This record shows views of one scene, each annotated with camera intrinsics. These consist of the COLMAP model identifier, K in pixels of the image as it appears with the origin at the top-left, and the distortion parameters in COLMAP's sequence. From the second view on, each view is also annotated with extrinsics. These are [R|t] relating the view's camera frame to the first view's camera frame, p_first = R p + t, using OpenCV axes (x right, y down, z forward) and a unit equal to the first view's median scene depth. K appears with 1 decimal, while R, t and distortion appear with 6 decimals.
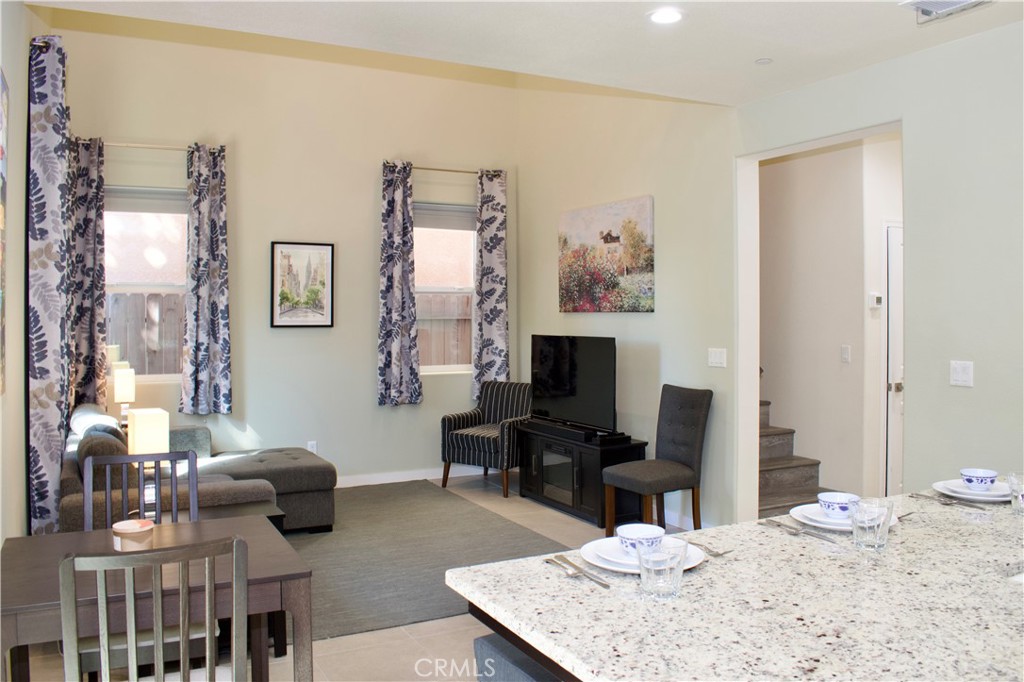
lens RADIAL K [[830.6, 0, 510.8], [0, 830.6, 323.9], [0, 0, 1]] dist [-0.086549, 0.000500]
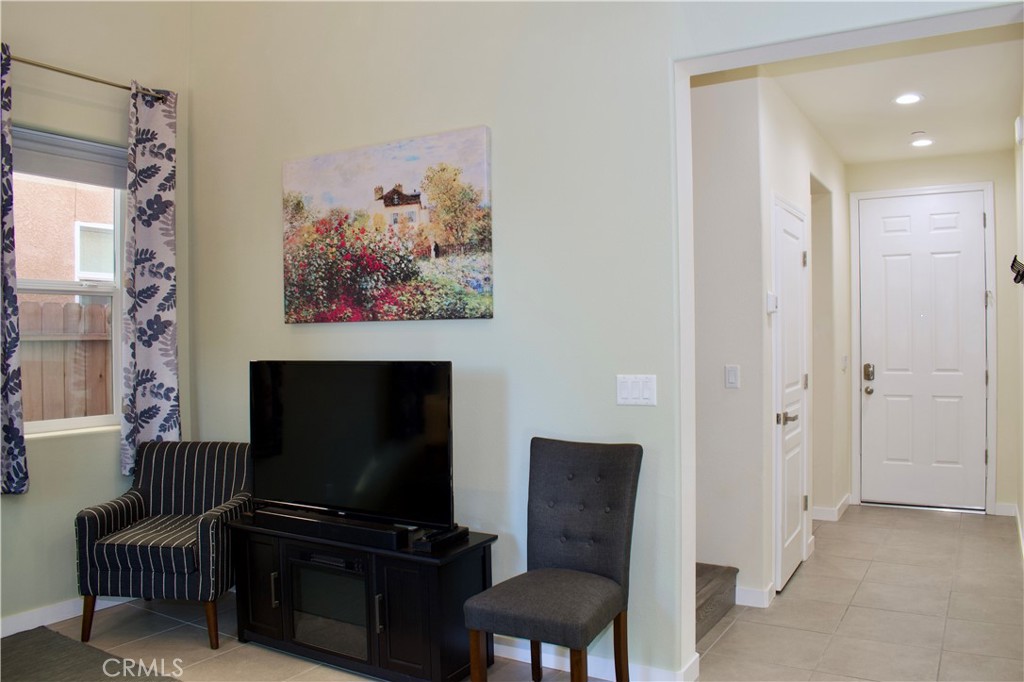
lens RADIAL K [[807.7, 0, 512.0], [0, 807.7, 341.0], [0, 0, 1]] dist [-0.091162, -0.000492]
pose [[0.858251, -0.011870, 0.513093, -0.103776], [0.017493, 0.999828, -0.006130, 0.005637], [-0.512932, 0.014237, 0.858311, 0.425196]]
